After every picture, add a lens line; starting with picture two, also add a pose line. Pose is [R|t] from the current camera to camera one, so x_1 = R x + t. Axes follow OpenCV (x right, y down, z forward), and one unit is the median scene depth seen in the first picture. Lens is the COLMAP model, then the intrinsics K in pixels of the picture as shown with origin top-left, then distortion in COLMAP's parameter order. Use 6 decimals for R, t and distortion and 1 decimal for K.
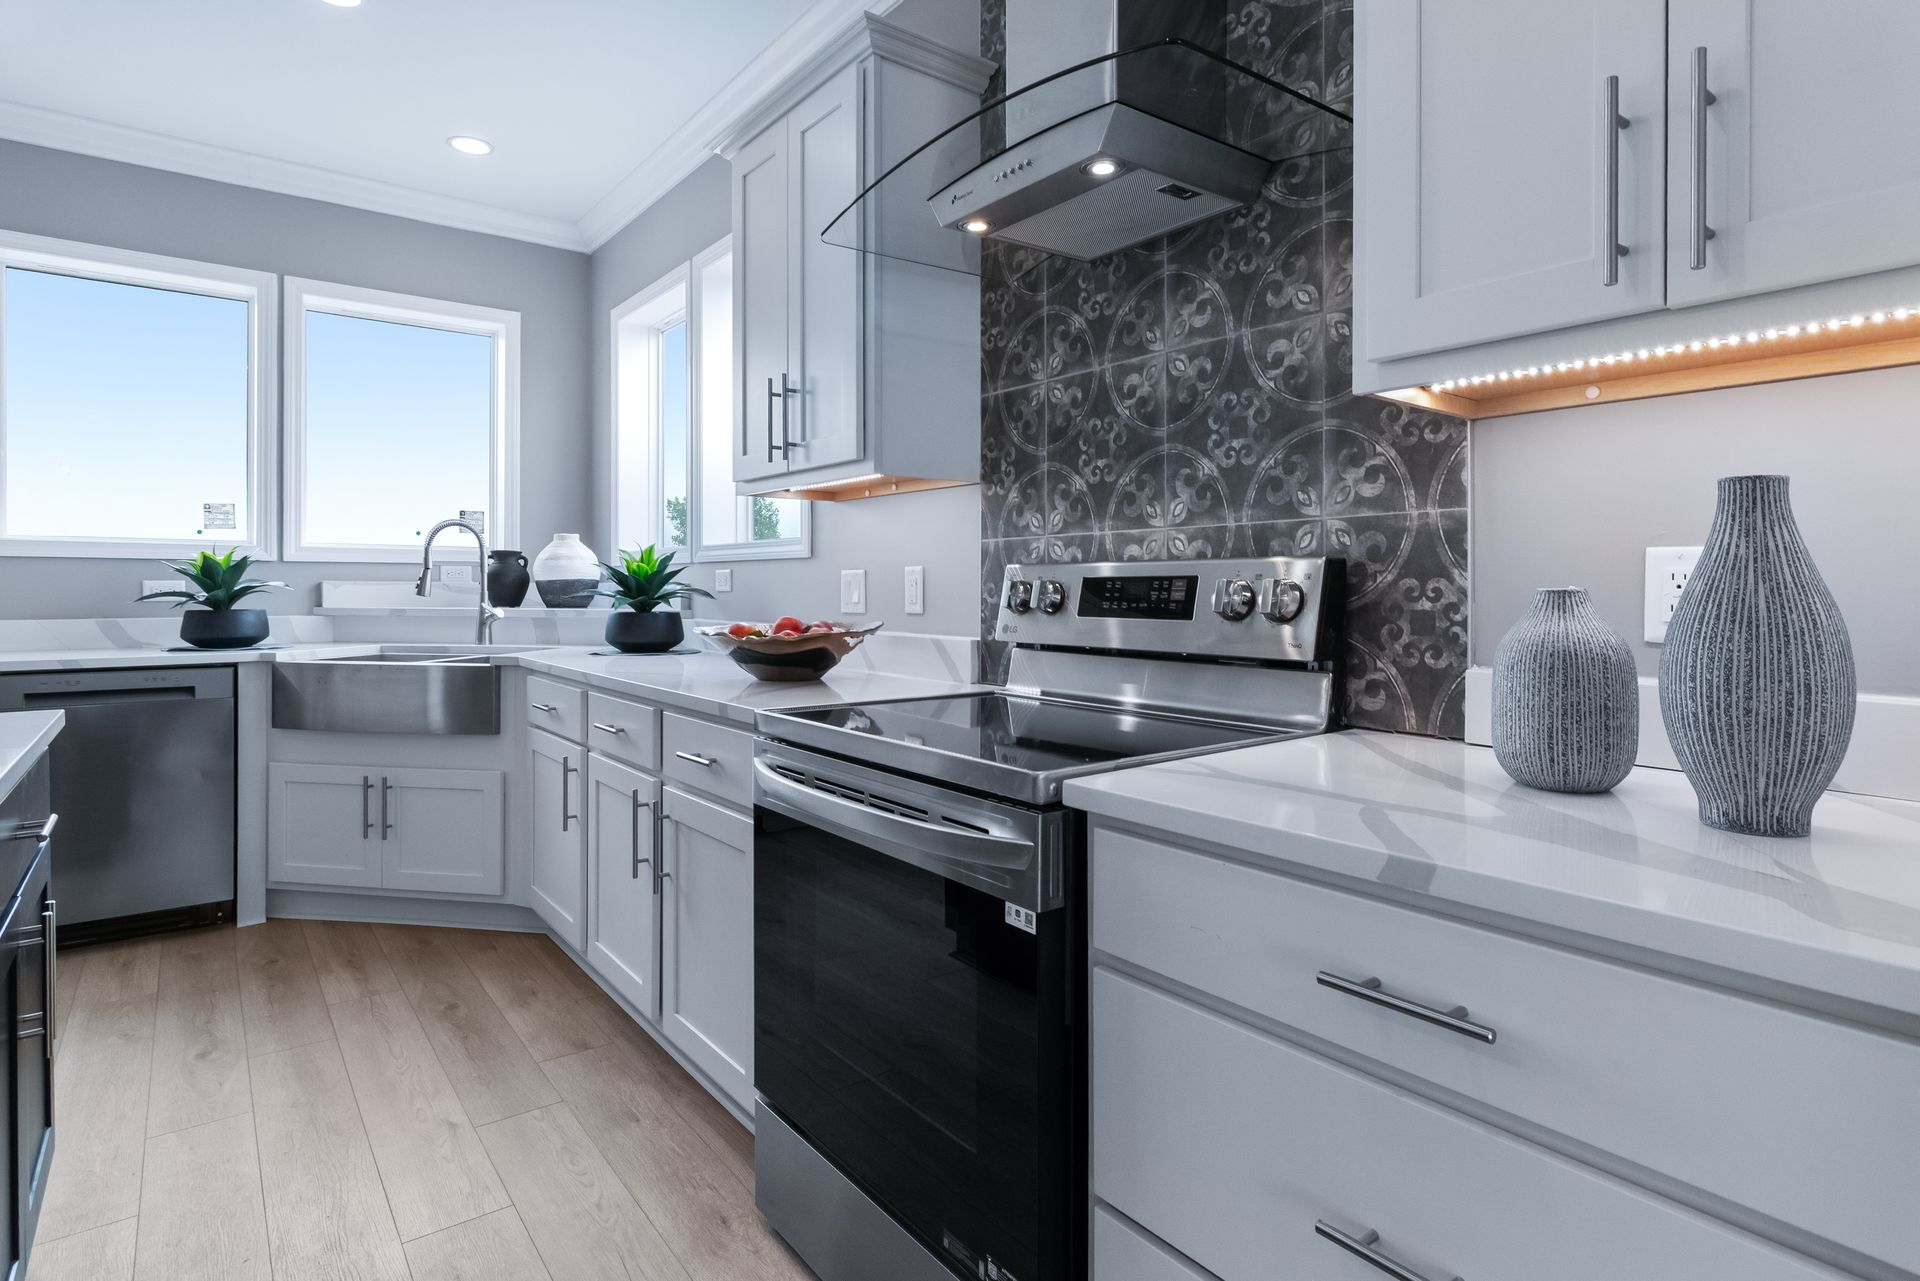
lens RADIAL K [[978.0, 0, 969.3], [0, 978.0, 594.9], [0, 0, 1]] dist [-0.015030, 0.003049]
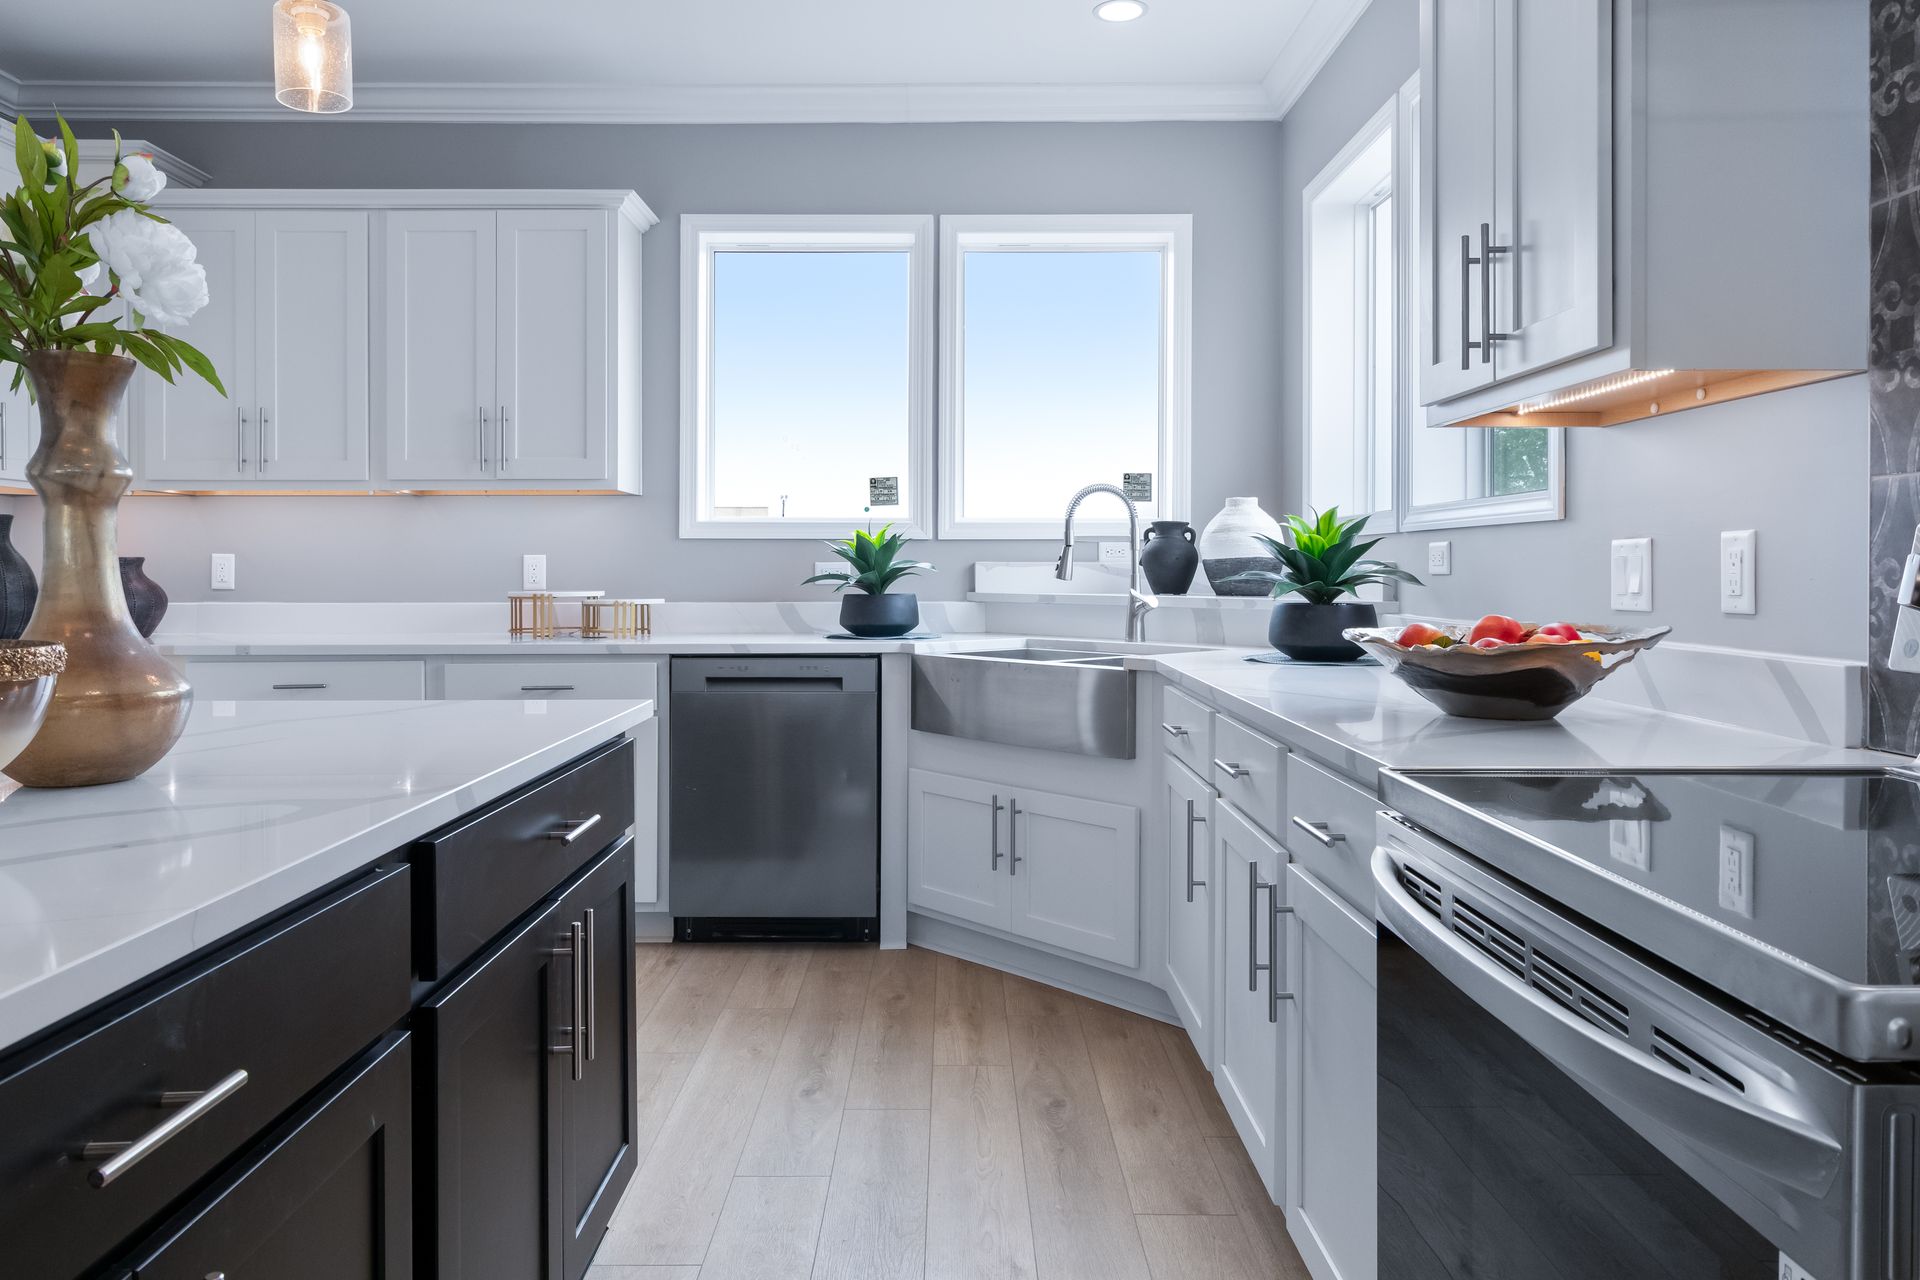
lens RADIAL K [[1291.0, 0, 965.4], [0, 1291.0, 576.8], [0, 0, 1]] dist [0.001037, -0.005634]
pose [[0.787646, 0.001968, -0.616125, 0.056363], [-0.002741, 0.999996, -0.000309, -0.000946], [0.616122, 0.001932, 0.787648, 0.149177]]
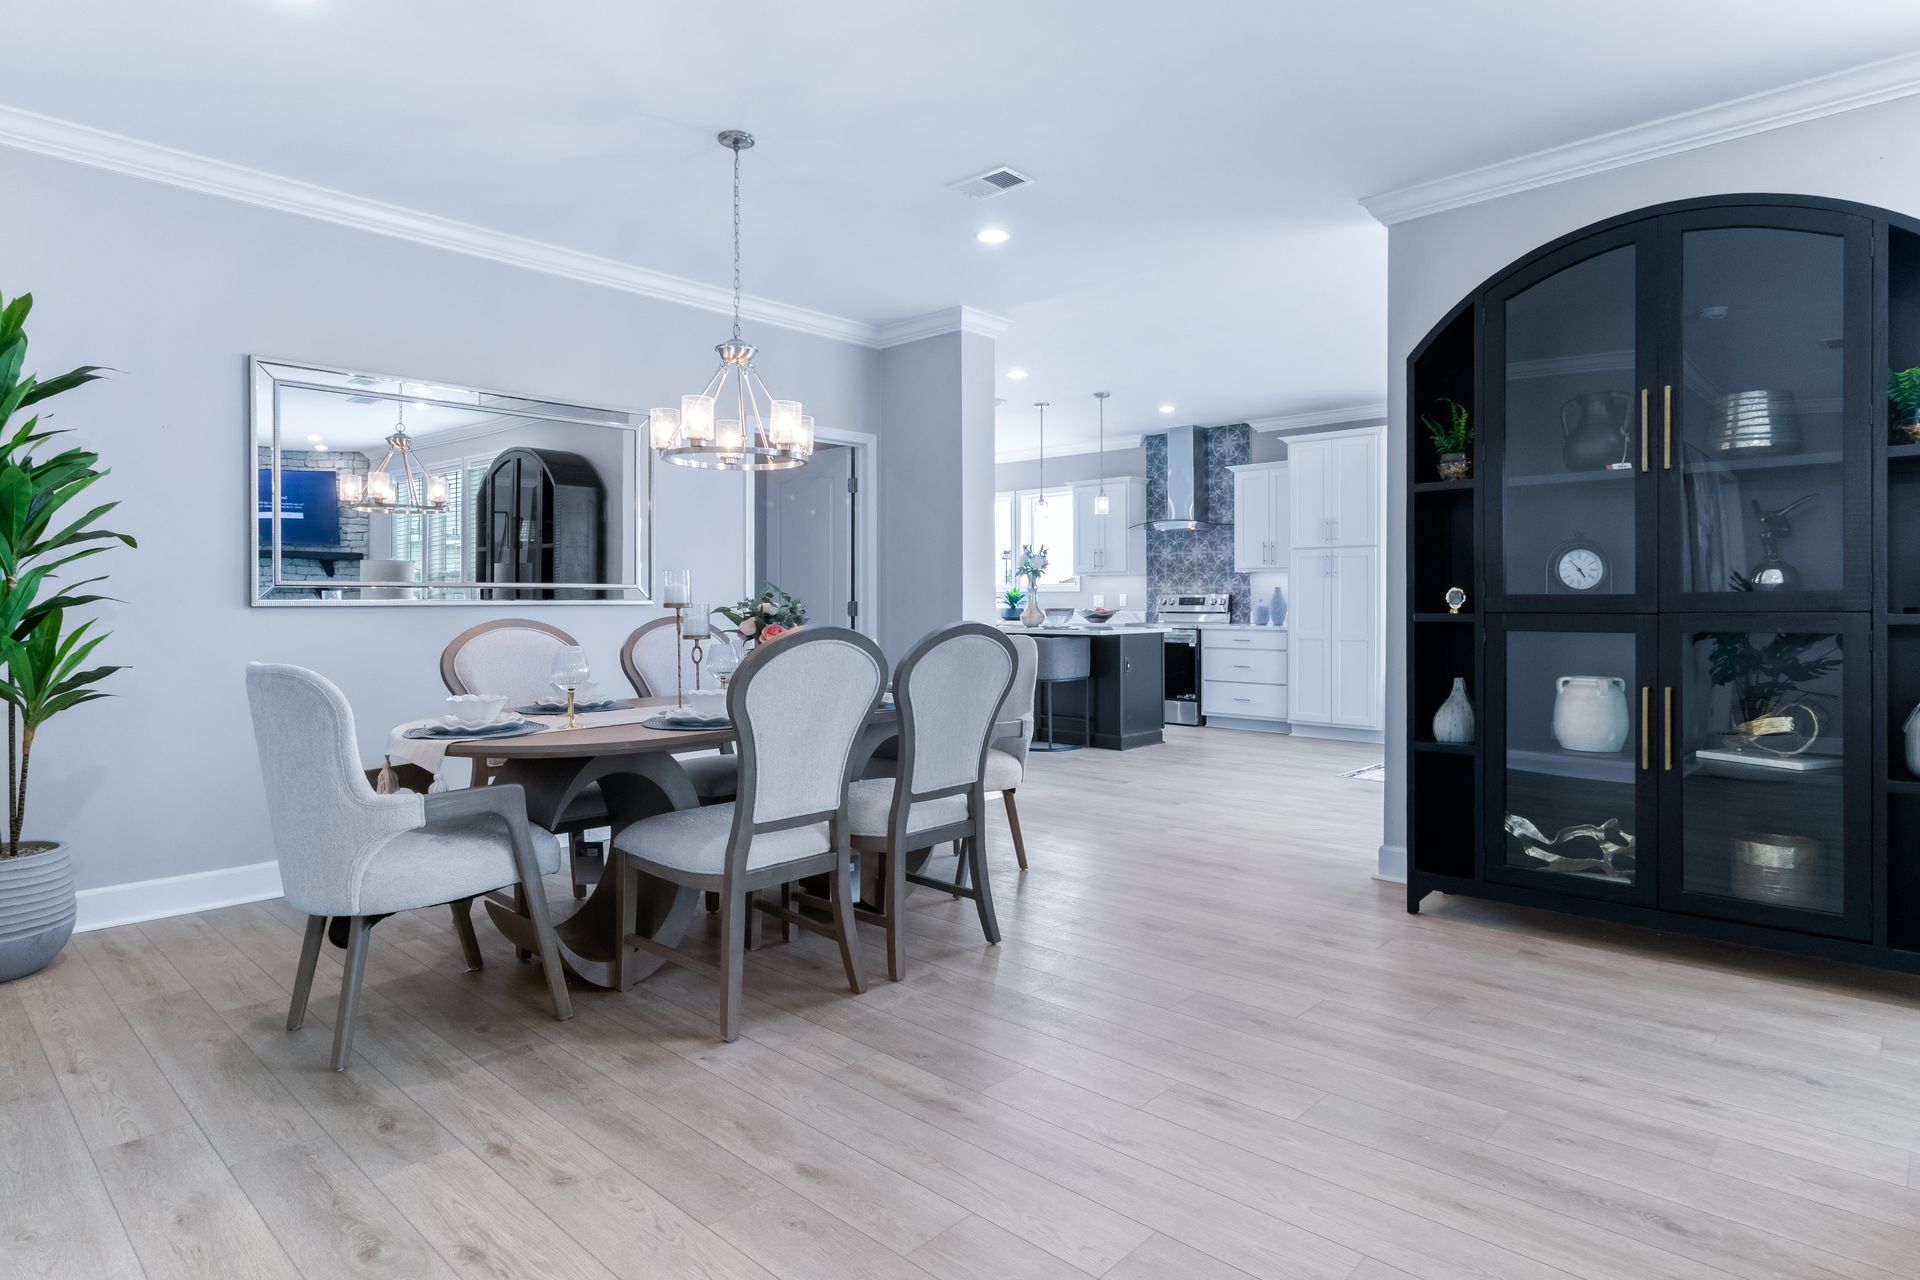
lens RADIAL K [[1045.0, 0, 958.3], [0, 1045.0, 601.4], [0, 0, 1]] dist [-0.000599, -0.003574]
pose [[0.988675, -0.003143, 0.150039, -1.461499], [0.004901, 0.999924, -0.011347, 0.045840], [-0.149992, 0.011954, 0.988615, -3.323330]]
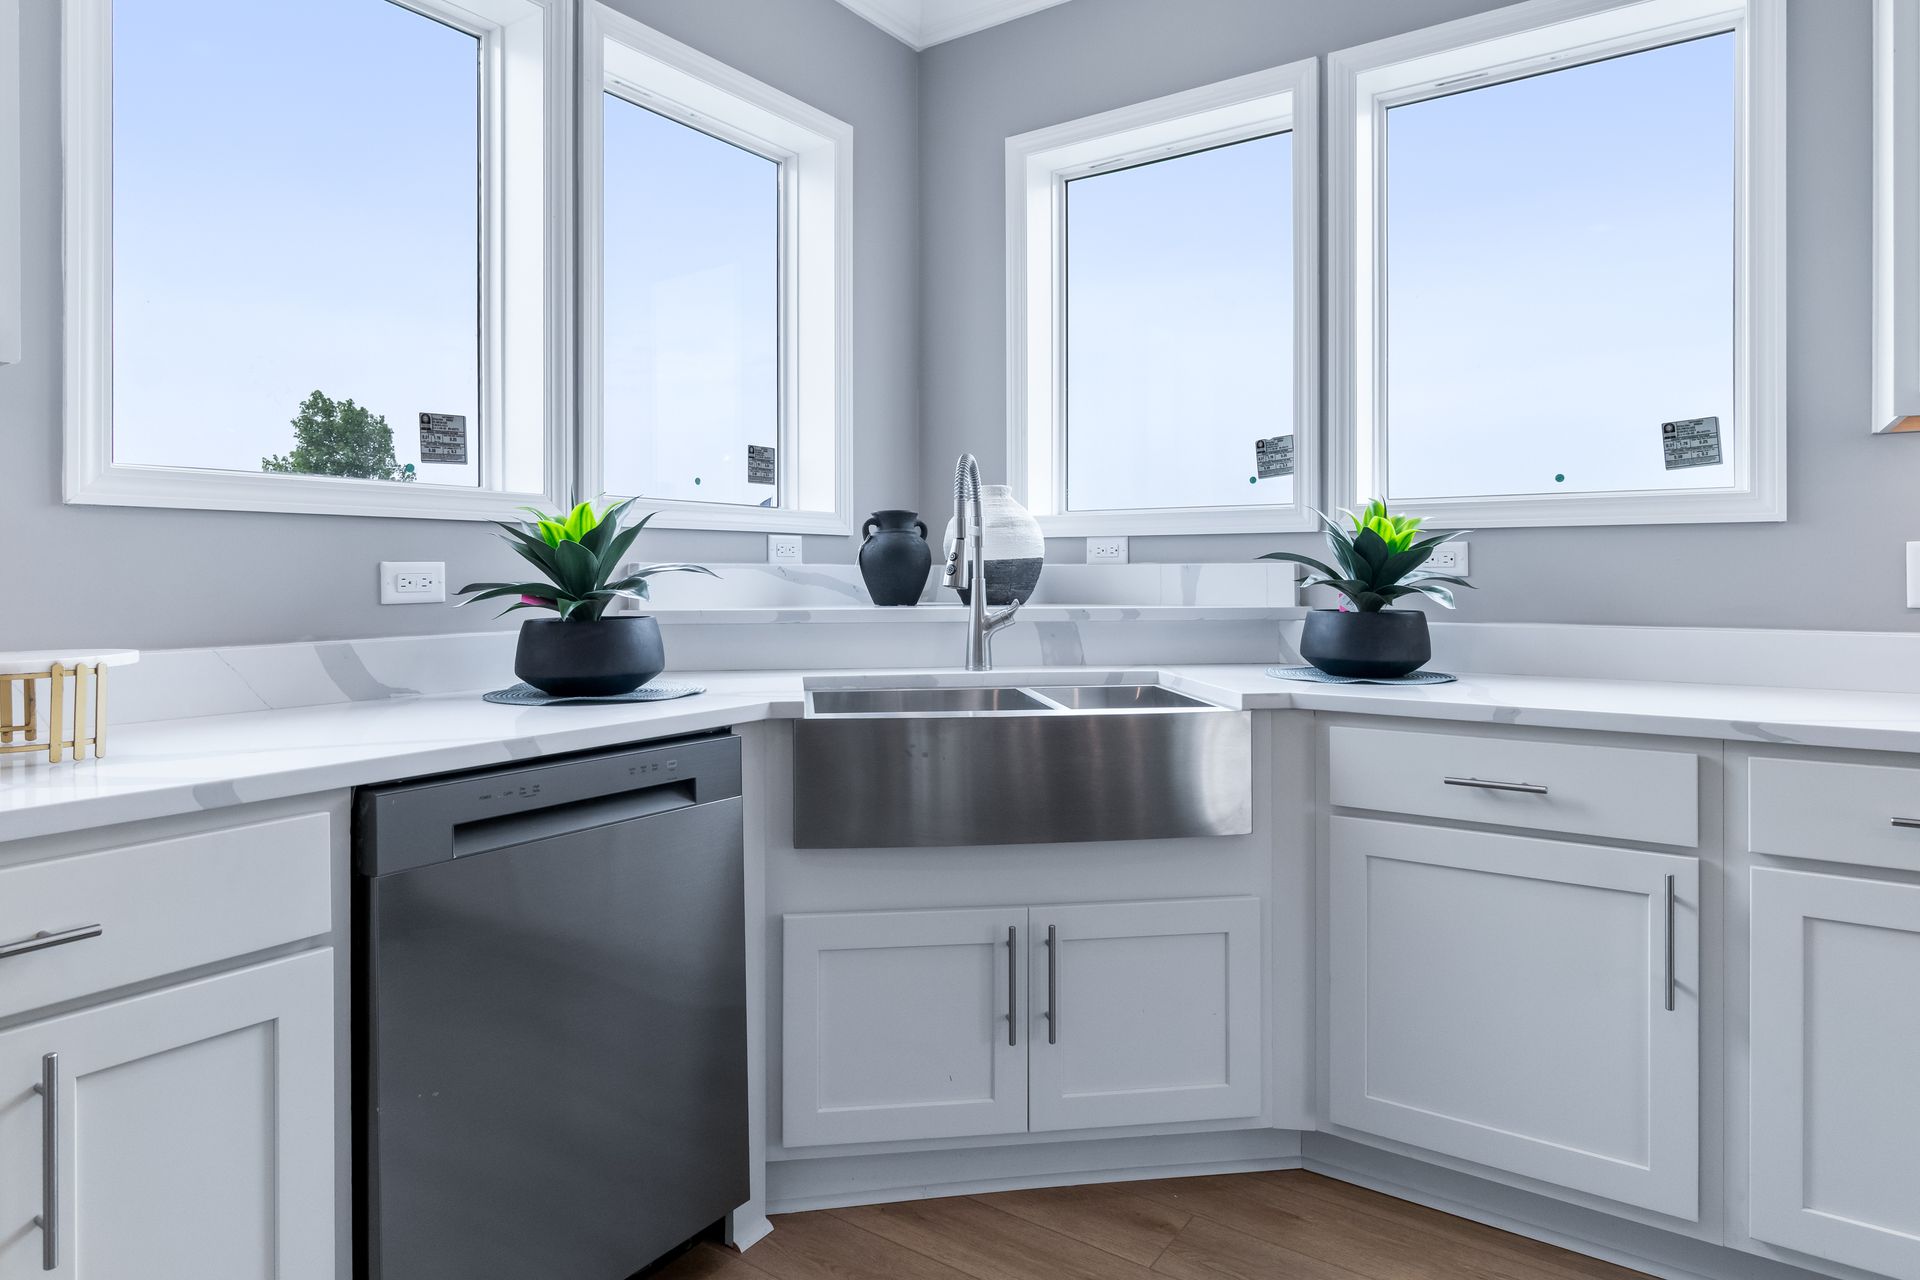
lens RADIAL K [[1129.6, 0, 960.1], [0, 1129.6, 564.7], [0, 0, 1]] dist [0.002965, -0.001211]
pose [[0.959196, -0.001359, 0.282739, -1.107301], [0.004079, 0.999951, -0.009031, -0.010377], [-0.282713, 0.009816, 0.959154, 0.548164]]
